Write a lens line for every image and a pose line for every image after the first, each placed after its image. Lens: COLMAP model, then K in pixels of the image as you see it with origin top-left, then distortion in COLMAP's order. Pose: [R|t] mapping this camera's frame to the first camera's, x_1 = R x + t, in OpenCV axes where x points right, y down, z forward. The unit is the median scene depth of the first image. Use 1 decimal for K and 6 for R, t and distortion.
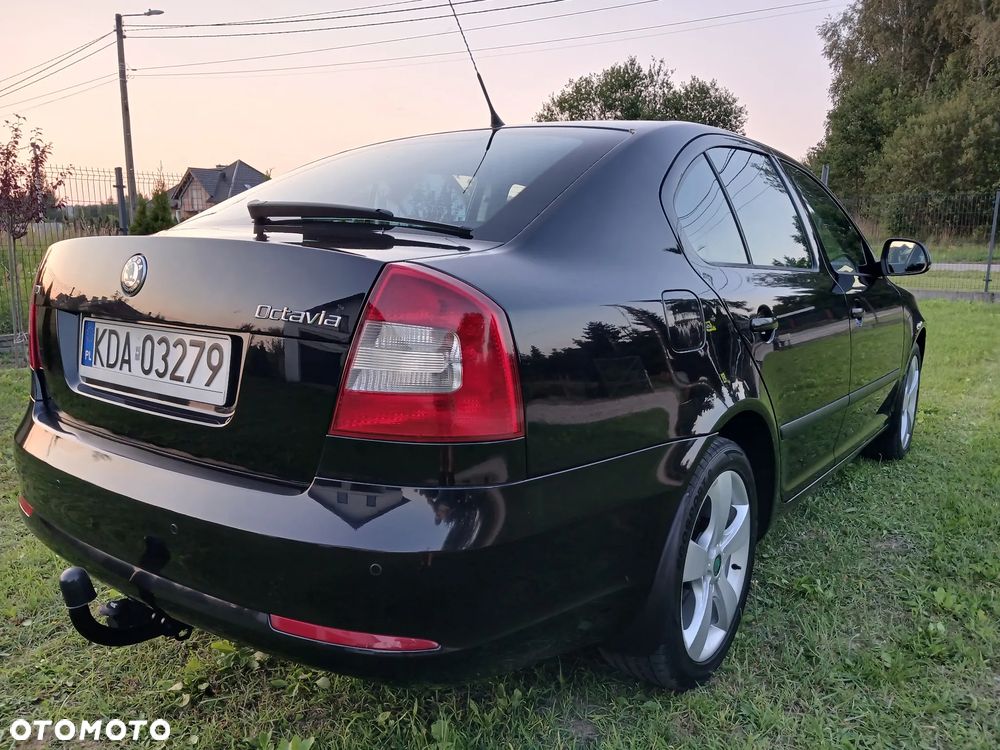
lens RADIAL K [[841.7, 0, 500.0], [0, 841.7, 375.0], [0, 0, 1]] dist [-0.011748, 0.004460]
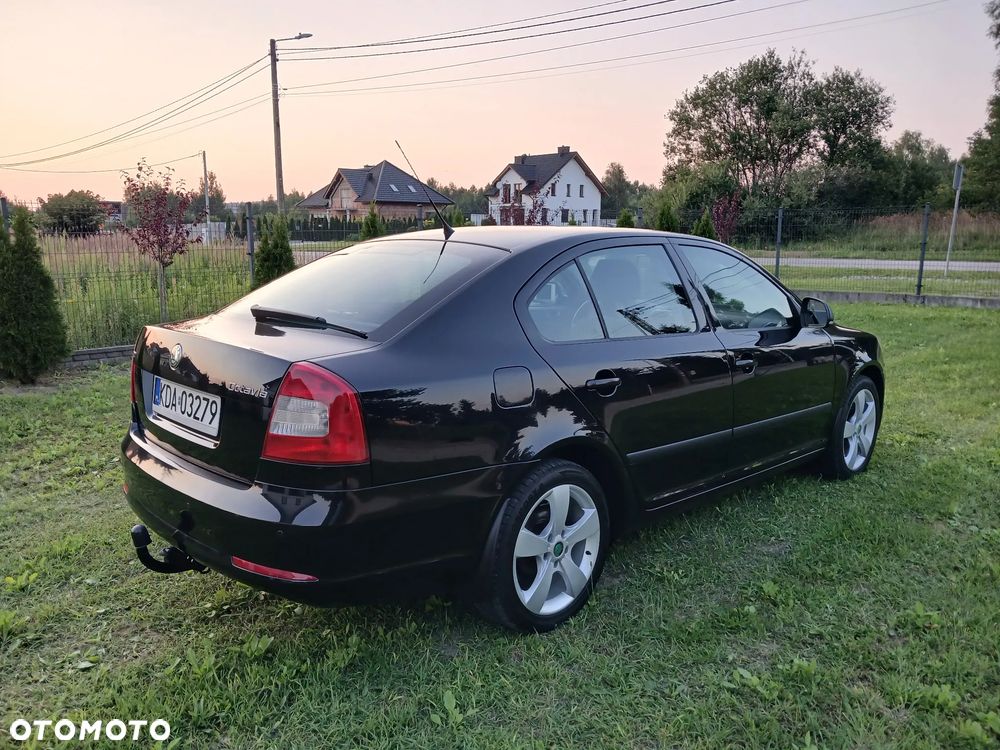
lens RADIAL K [[855.5, 0, 497.6], [0, 855.5, 360.5], [0, 0, 1]] dist [-0.046603, 0.091005]
pose [[0.984141, 0.021085, -0.176131, 0.216603], [-0.021939, 0.999755, -0.002906, -0.050402], [0.176027, 0.006724, 0.984362, -0.249491]]
